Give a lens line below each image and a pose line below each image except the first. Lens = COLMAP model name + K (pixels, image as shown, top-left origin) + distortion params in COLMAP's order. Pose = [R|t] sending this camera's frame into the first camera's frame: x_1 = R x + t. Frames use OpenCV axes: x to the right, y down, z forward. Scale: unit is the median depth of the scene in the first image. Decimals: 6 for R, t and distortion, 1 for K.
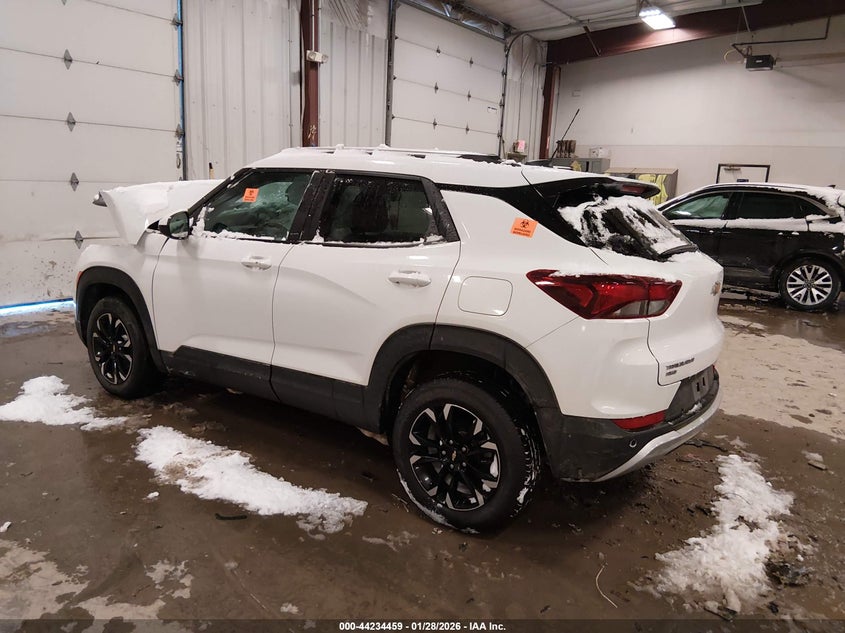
lens RADIAL K [[670.4, 0, 418.4], [0, 670.4, 316.1], [0, 0, 1]] dist [0.100754, -0.155060]
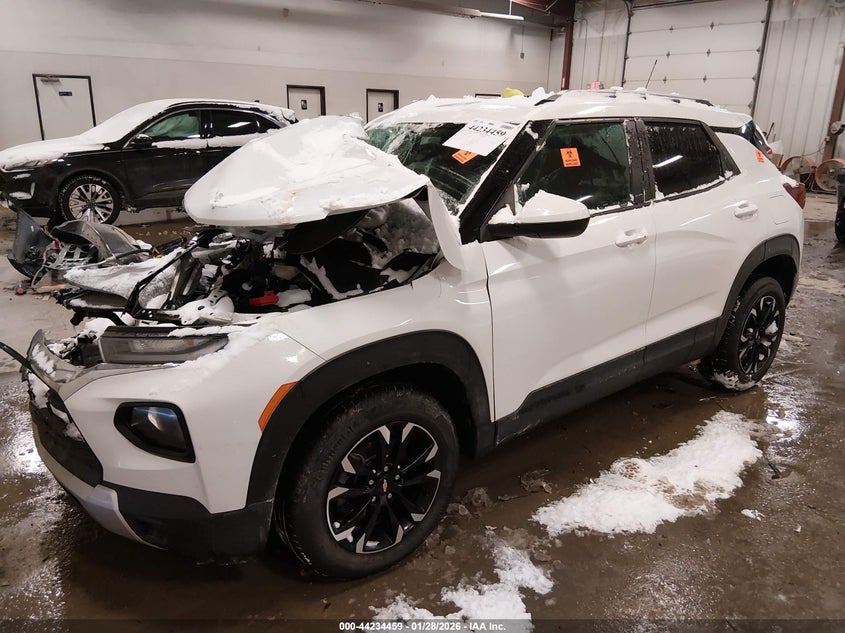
lens RADIAL K [[670.4, 0, 418.4], [0, 670.4, 316.1], [0, 0, 1]] dist [0.100754, -0.155060]
pose [[0.248372, -0.321058, 0.913911, -1.039247], [0.188761, 0.941430, 0.279426, -0.256825], [-0.950095, 0.103109, 0.294428, 0.961558]]
